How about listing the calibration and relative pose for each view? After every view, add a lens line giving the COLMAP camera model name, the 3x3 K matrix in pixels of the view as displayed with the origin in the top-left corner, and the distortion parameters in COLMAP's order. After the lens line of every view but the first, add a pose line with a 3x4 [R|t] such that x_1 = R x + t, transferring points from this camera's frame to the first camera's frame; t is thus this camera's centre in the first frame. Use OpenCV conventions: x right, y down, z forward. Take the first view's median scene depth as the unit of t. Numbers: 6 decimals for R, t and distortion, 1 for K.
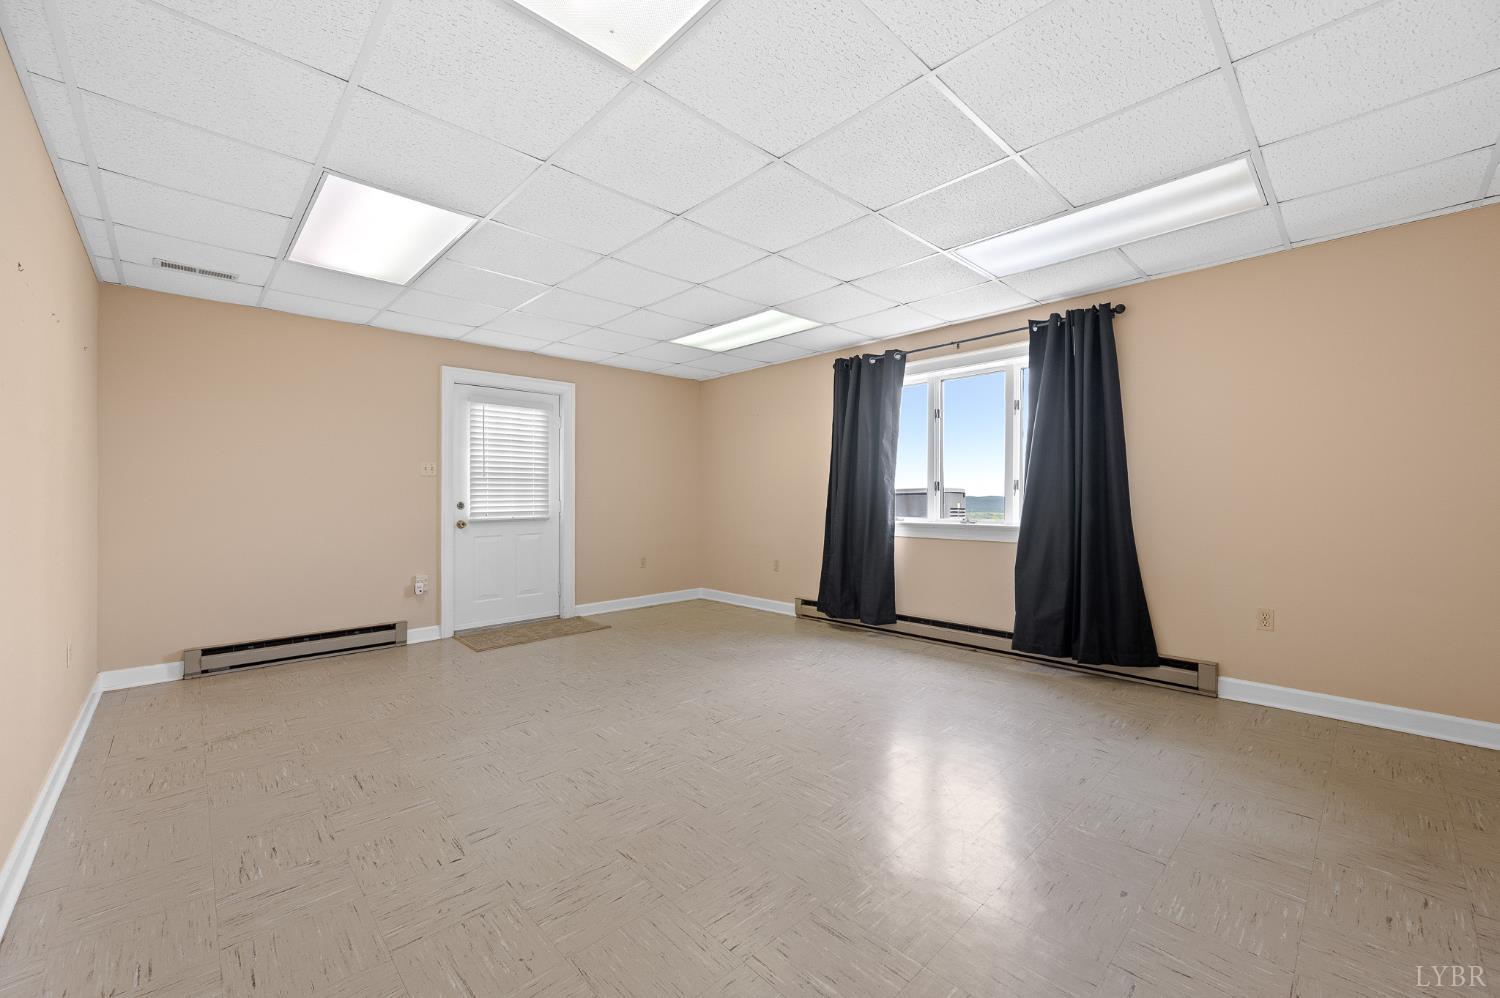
lens RADIAL K [[604.4, 0, 748.6], [0, 604.4, 499.0], [0, 0, 1]] dist [0.003908, 0.000444]
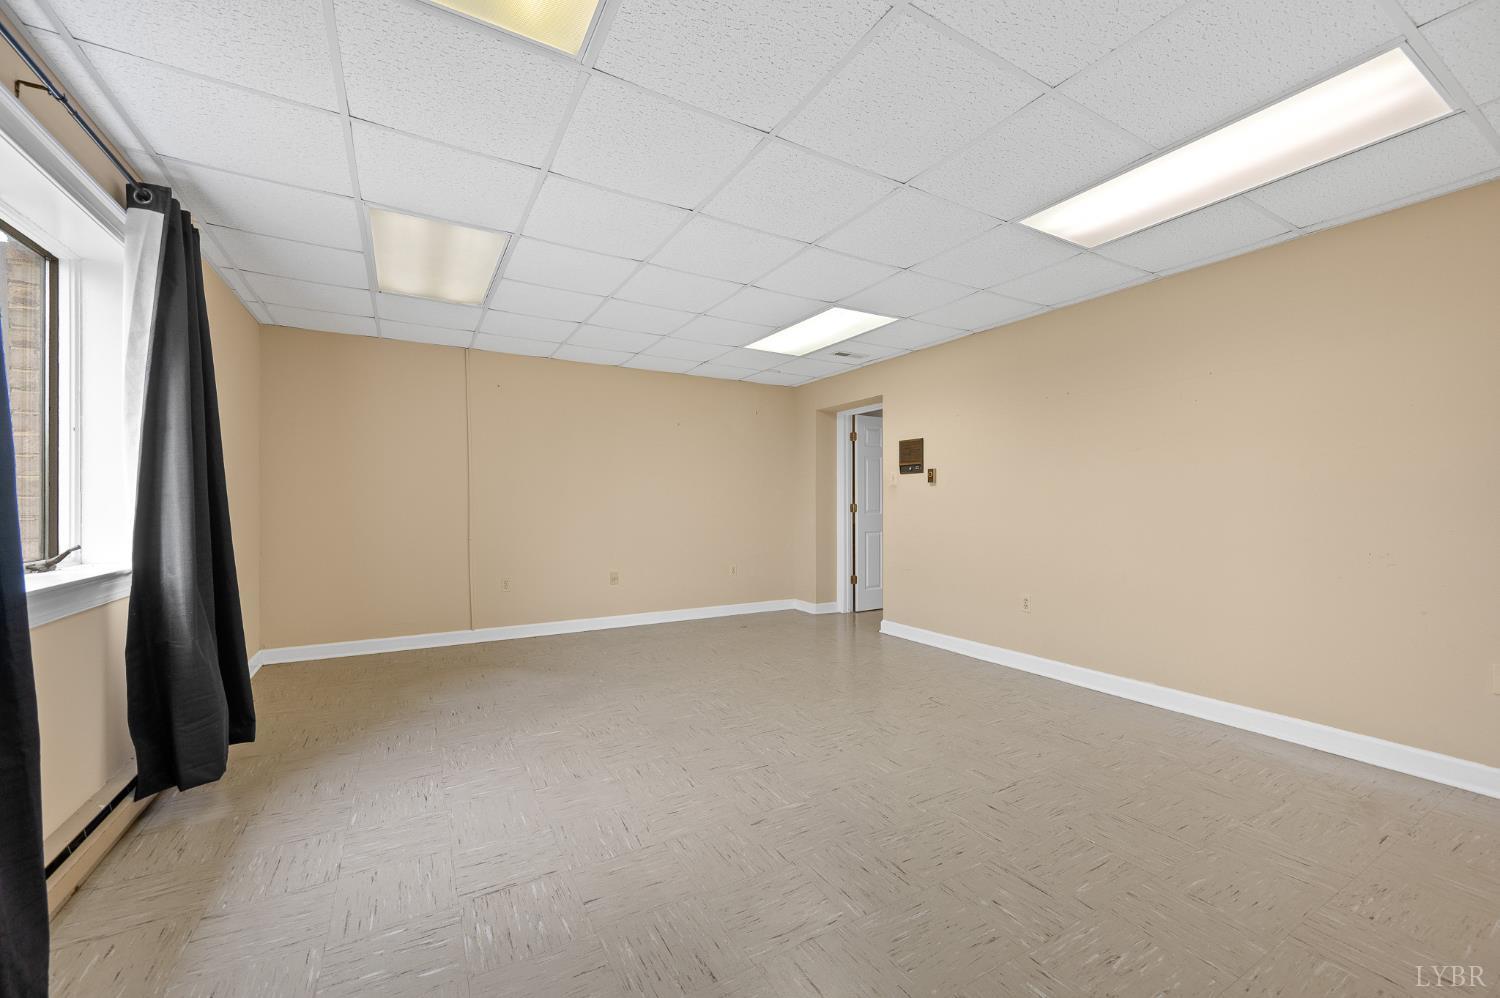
lens RADIAL K [[604.4, 0, 752.4], [0, 604.4, 501.5], [0, 0, 1]] dist [0.003908, 0.000444]
pose [[-0.971951, 0.005379, 0.235122, -0.234675], [0.007048, 0.999956, 0.006260, -0.016502], [-0.235077, 0.007742, -0.971946, 1.785946]]
